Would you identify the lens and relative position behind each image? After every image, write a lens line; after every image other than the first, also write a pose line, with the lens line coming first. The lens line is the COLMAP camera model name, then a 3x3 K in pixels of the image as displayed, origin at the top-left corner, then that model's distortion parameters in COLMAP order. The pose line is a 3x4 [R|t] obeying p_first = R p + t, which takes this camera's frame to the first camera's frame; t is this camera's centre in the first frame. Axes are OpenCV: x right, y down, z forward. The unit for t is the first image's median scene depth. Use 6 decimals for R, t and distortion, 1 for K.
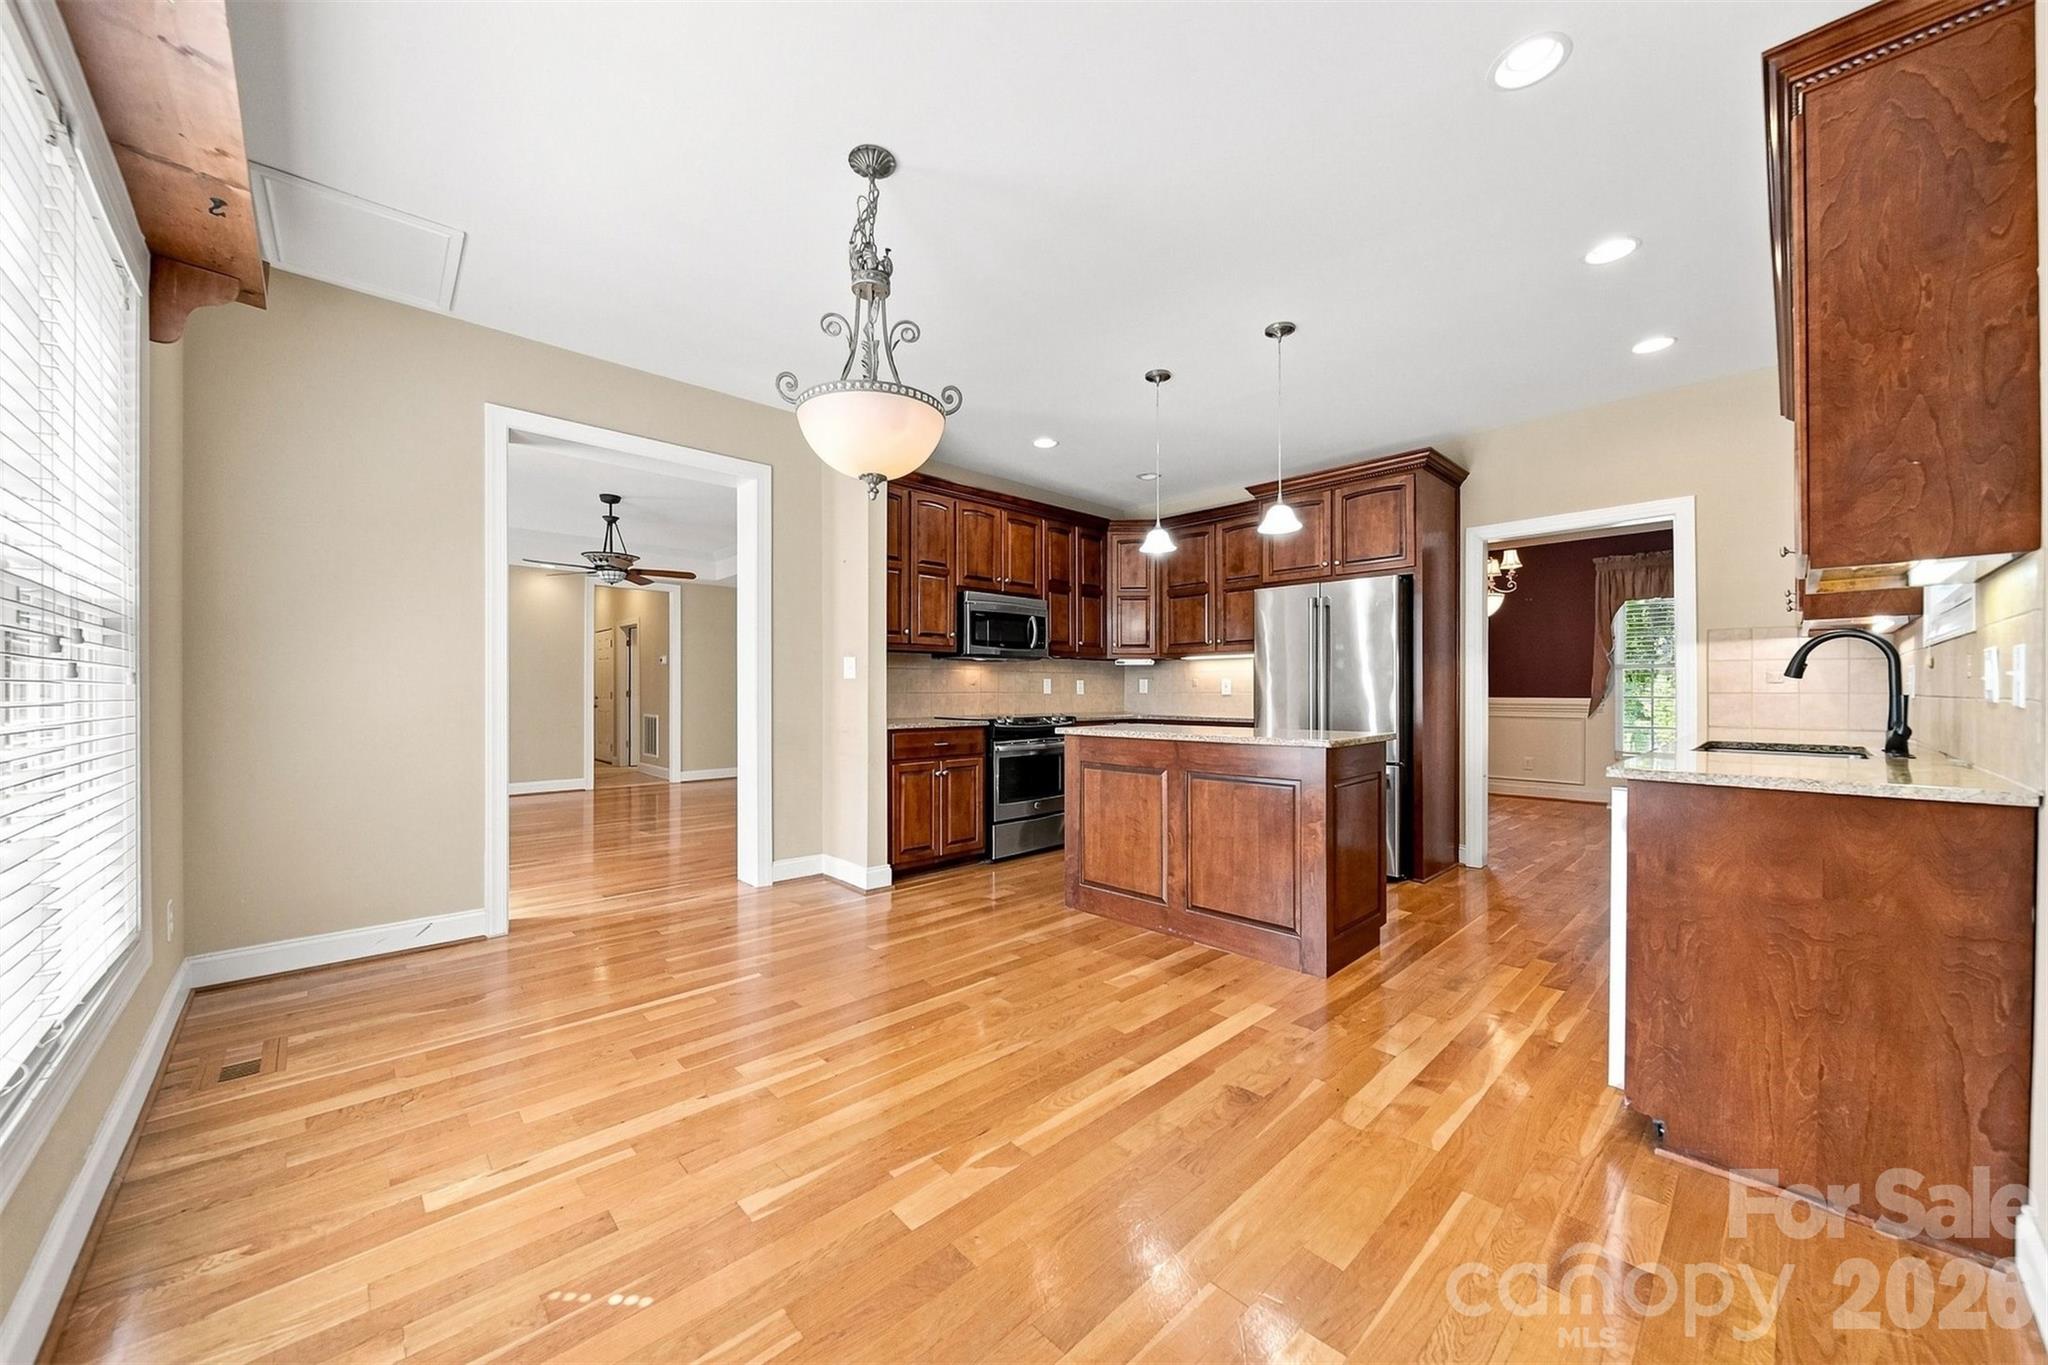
lens RADIAL K [[736.2, 0, 1045.4], [0, 736.2, 696.5], [0, 0, 1]] dist [-0.002045, -0.000087]
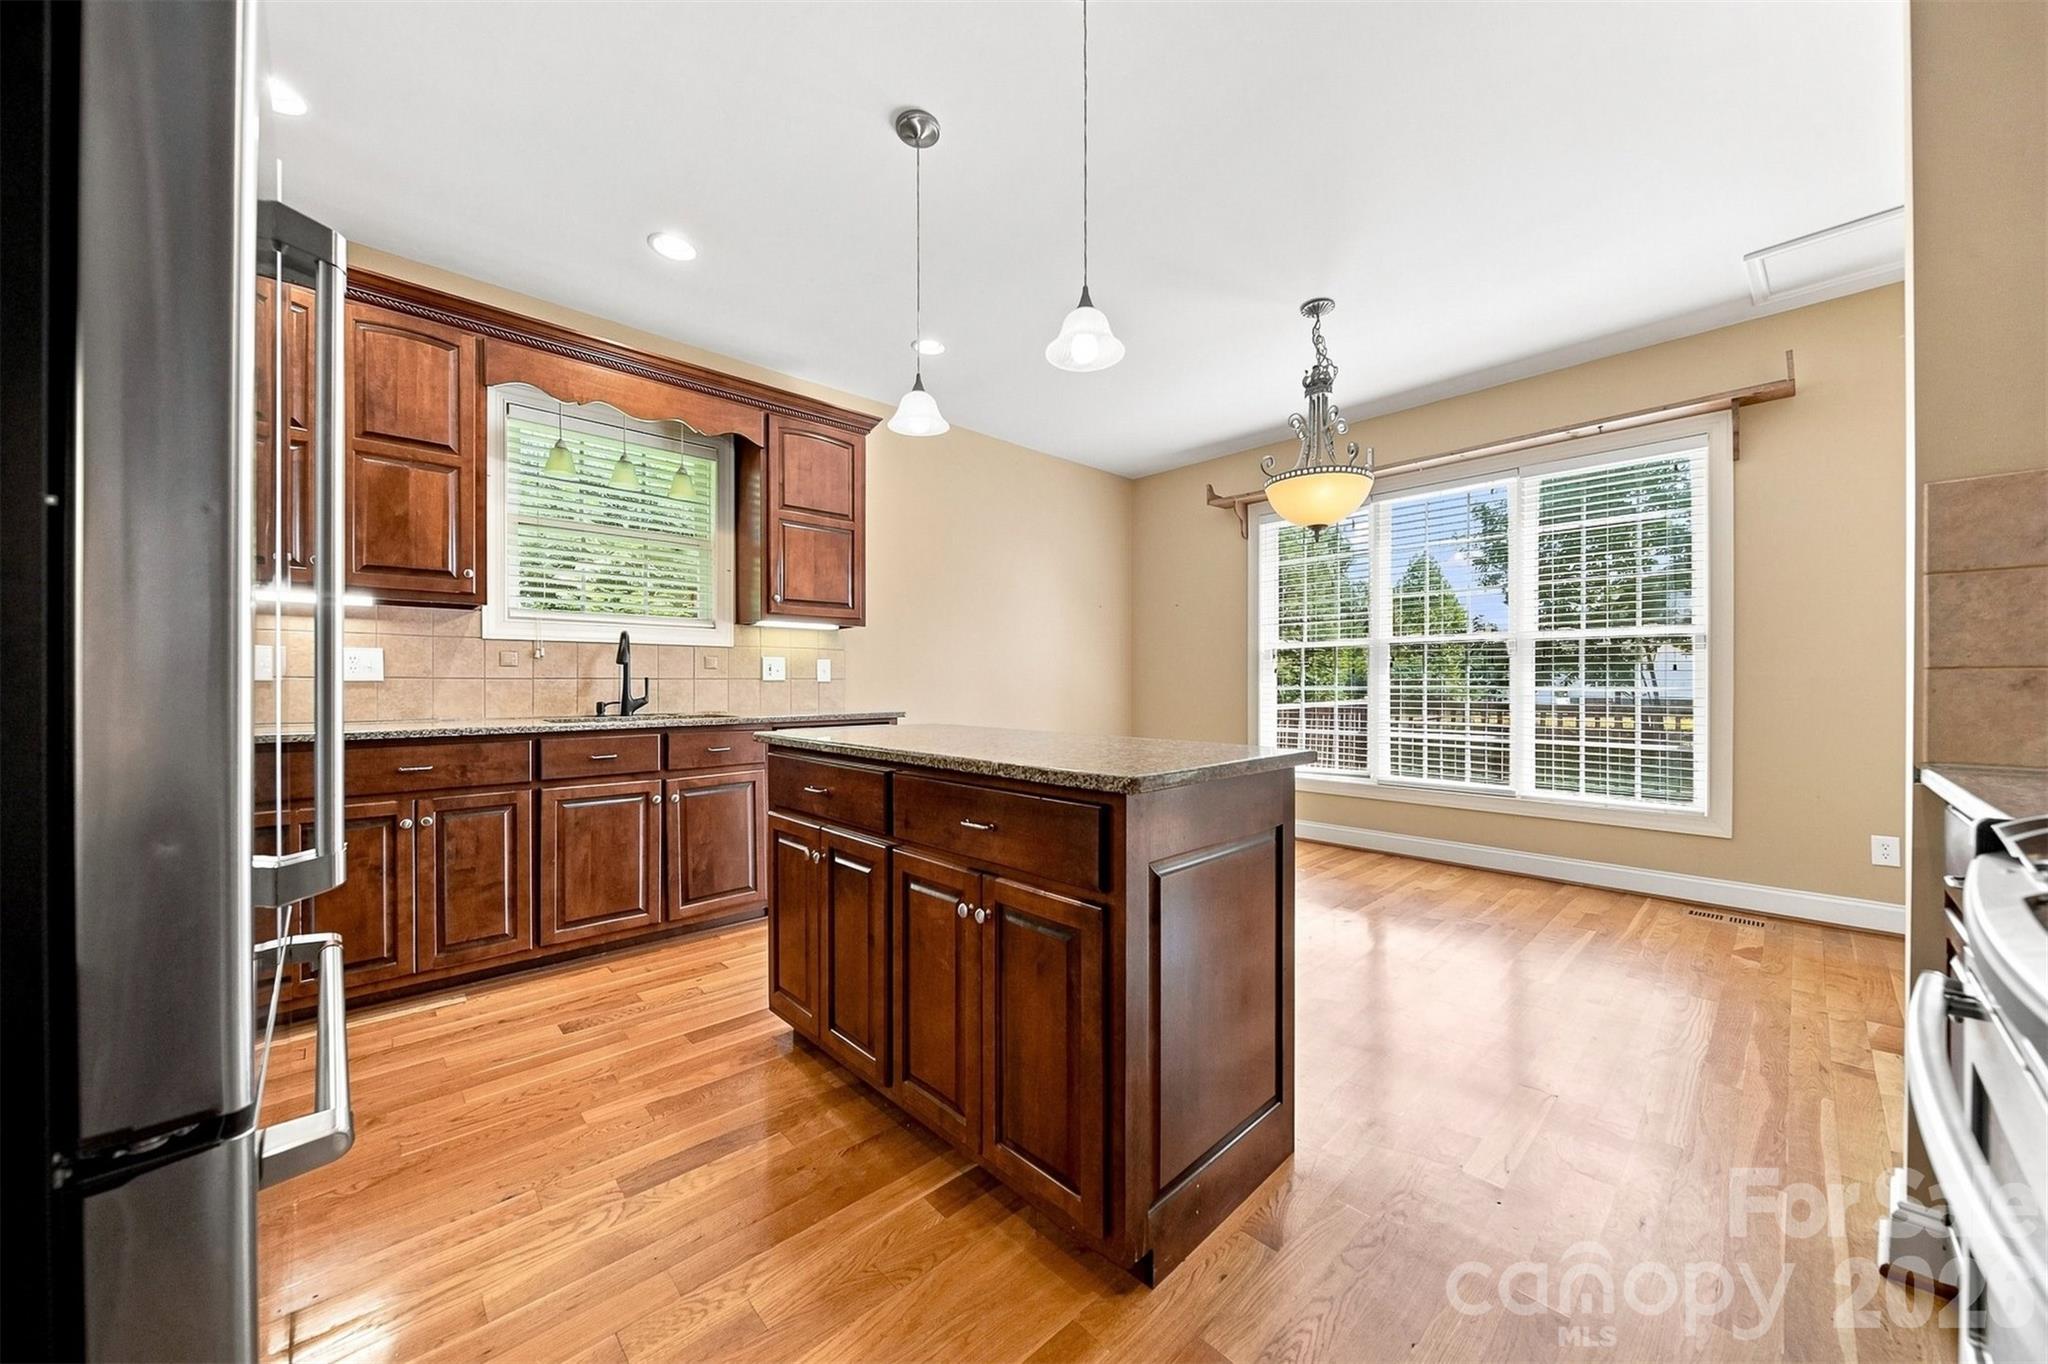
lens RADIAL K [[728.0, 0, 1023.1], [0, 728.0, 679.3], [0, 0, 1]] dist [-0.002125, -0.000103]
pose [[-0.999860, 0.001992, 0.016585, 0.261648], [0.002116, 0.999970, 0.007445, -0.007139], [-0.016570, 0.007479, -0.999835, 1.975831]]
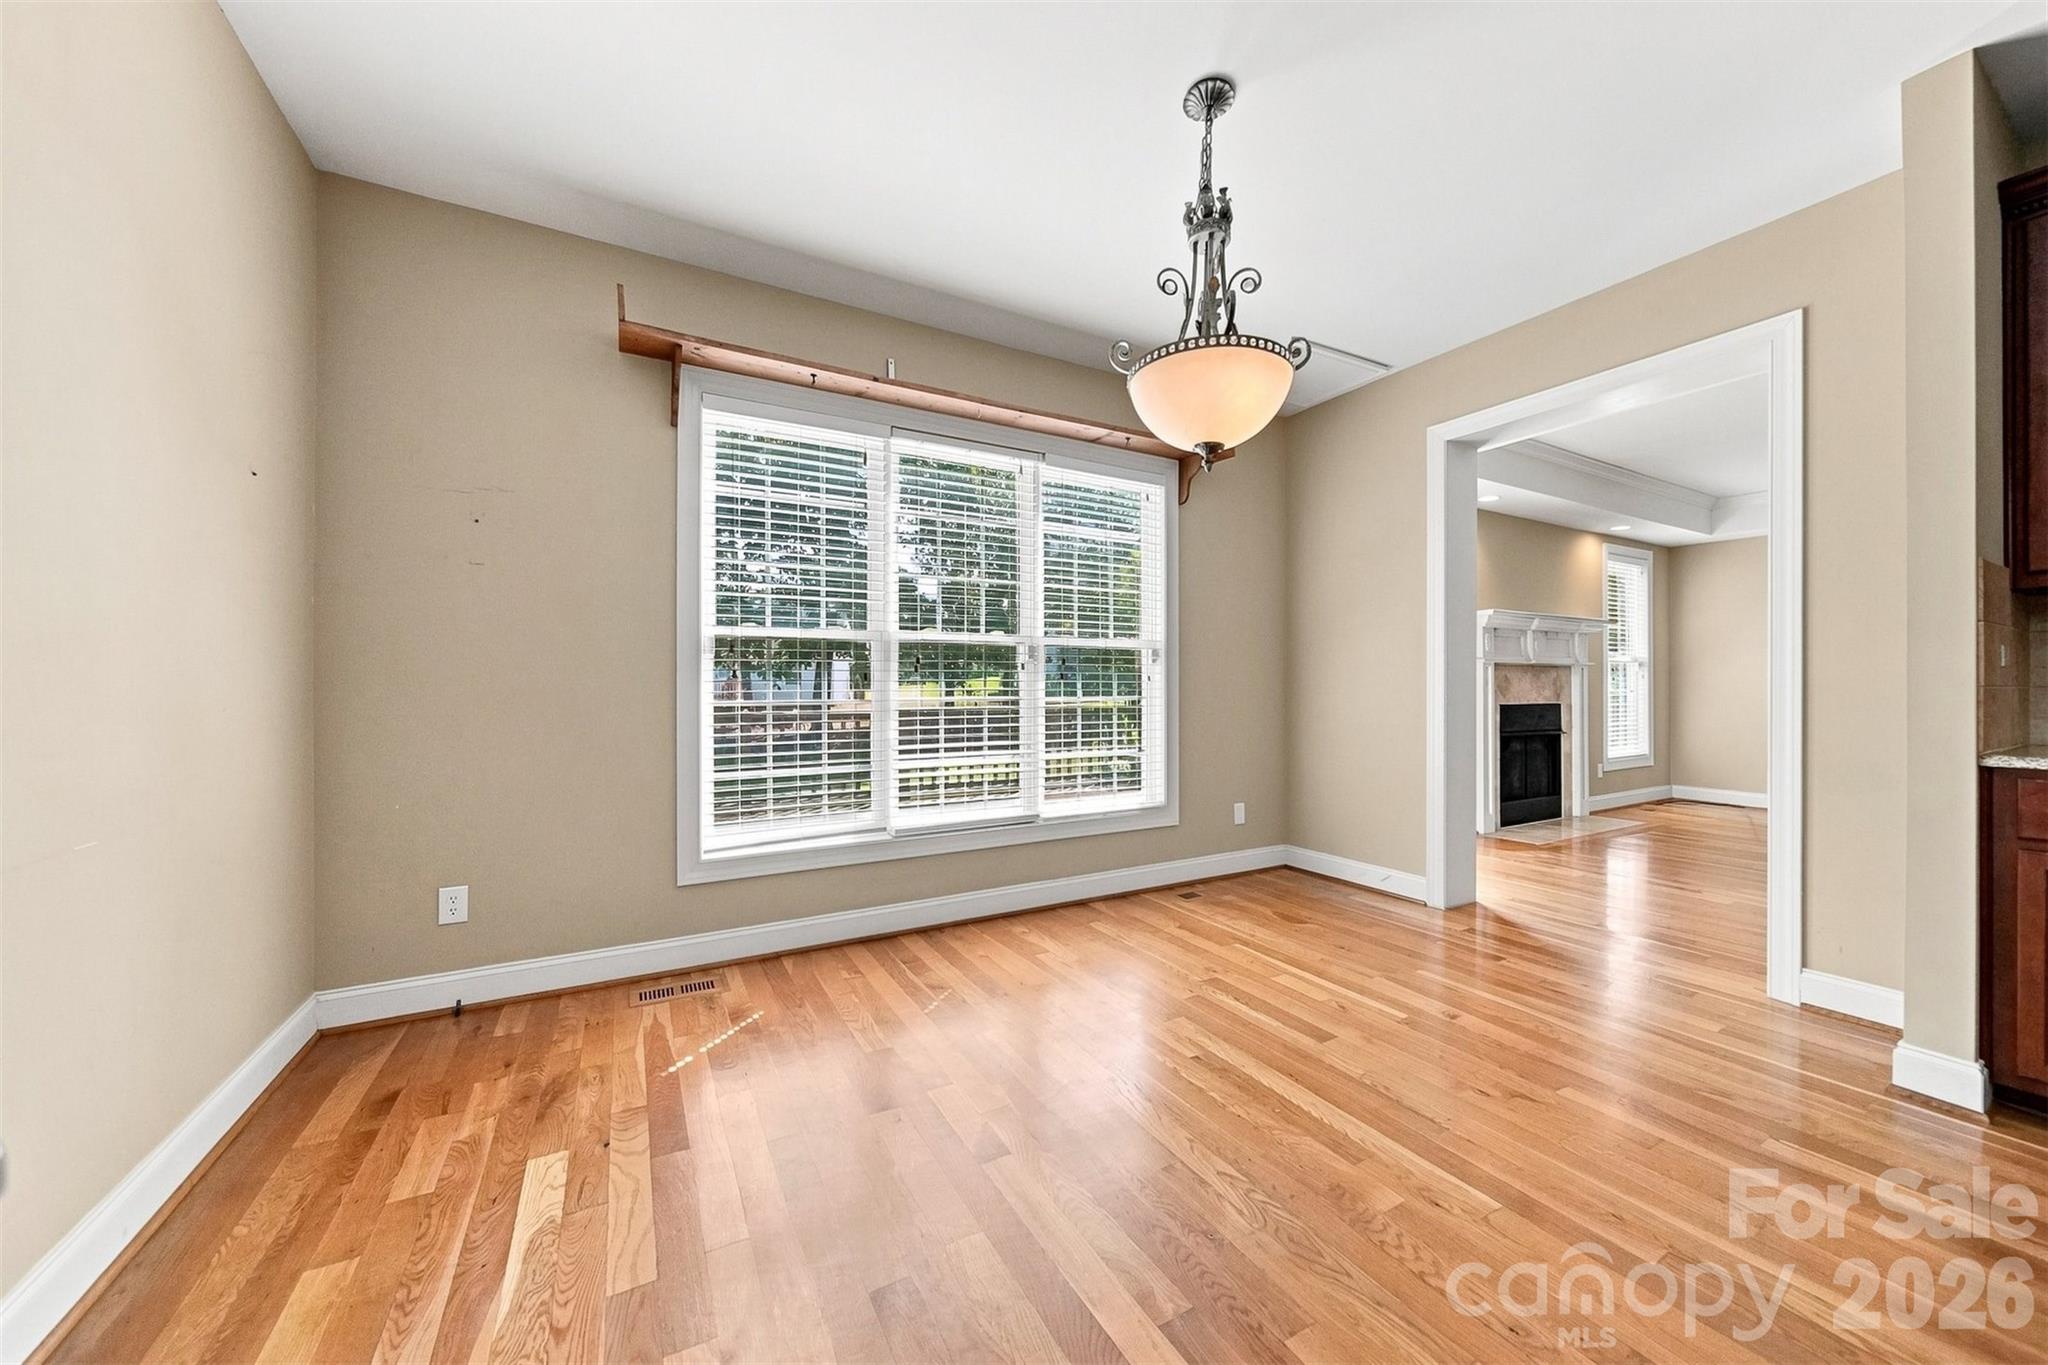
lens RADIAL K [[728.2, 0, 1018.7], [0, 728.2, 684.2], [0, 0, 1]] dist [-0.001563, -0.000091]
pose [[-0.269050, -0.005518, -0.963110, 0.559636], [-0.007031, 0.999968, -0.003765, 0.002217], [0.963101, 0.005758, -0.269080, 0.824242]]
